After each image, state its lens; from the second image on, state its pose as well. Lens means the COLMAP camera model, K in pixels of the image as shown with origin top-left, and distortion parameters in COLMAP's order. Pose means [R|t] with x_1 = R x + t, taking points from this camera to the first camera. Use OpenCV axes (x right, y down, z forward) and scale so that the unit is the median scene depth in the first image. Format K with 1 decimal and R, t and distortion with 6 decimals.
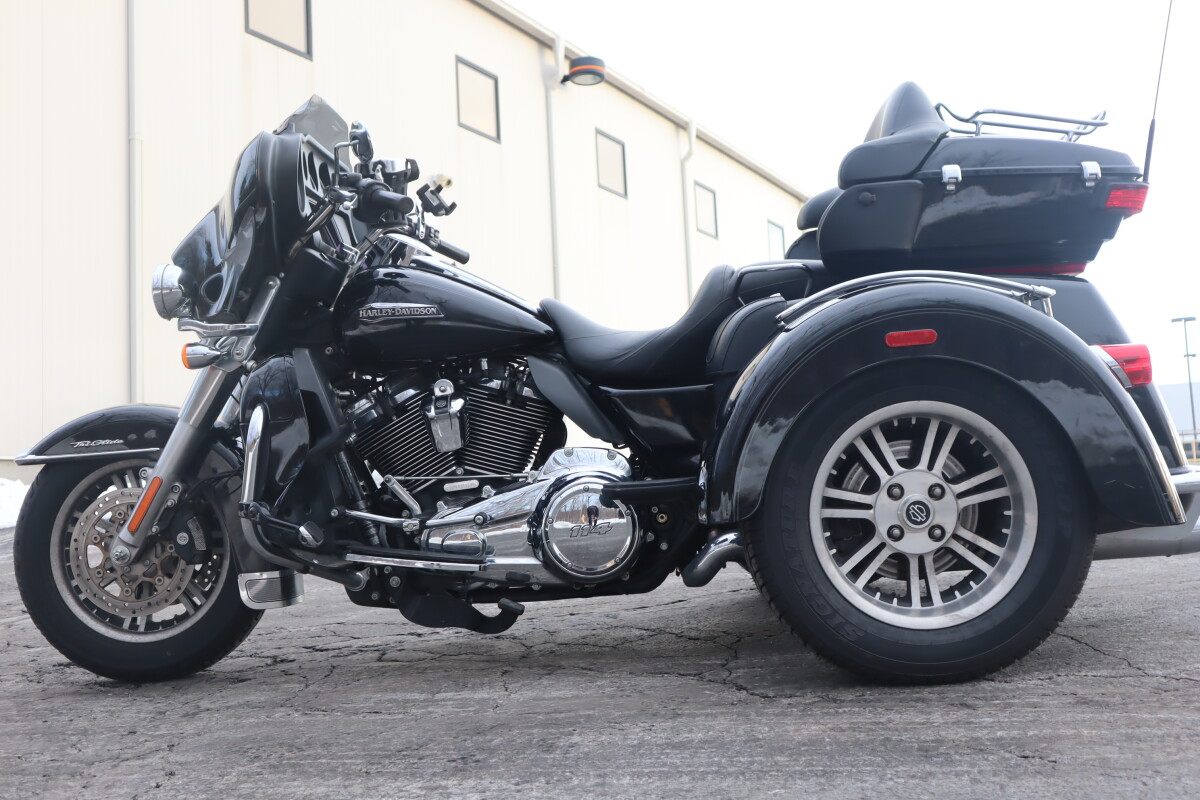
lens RADIAL K [[1203.8, 0, 600.0], [0, 1203.8, 400.0], [0, 0, 1]] dist [0.008859, 0.001117]
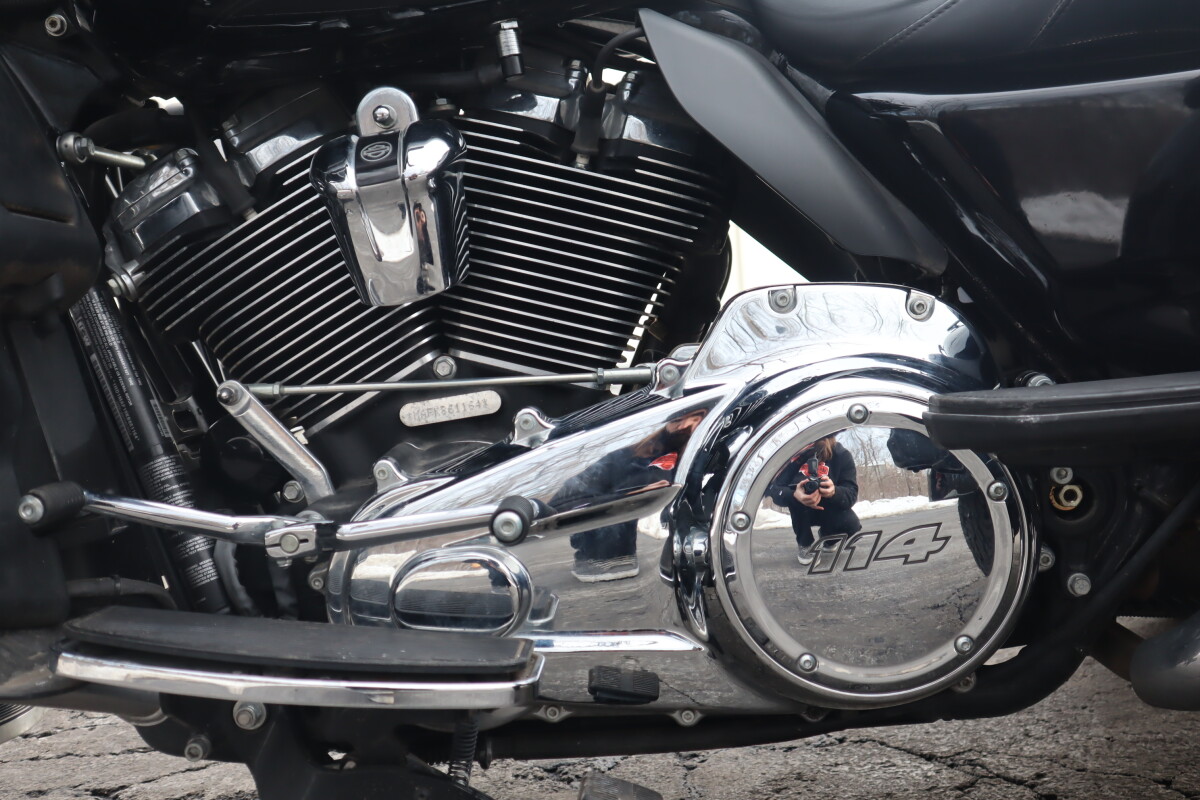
lens RADIAL K [[986.9, 0, 600.0], [0, 986.9, 400.0], [0, 0, 1]] dist [-0.038617, 0.001097]
pose [[0.999757, -0.018726, 0.011609, -0.076845], [0.017720, 0.996525, 0.081387, 0.047323], [-0.013092, -0.081162, 0.996615, 0.730548]]
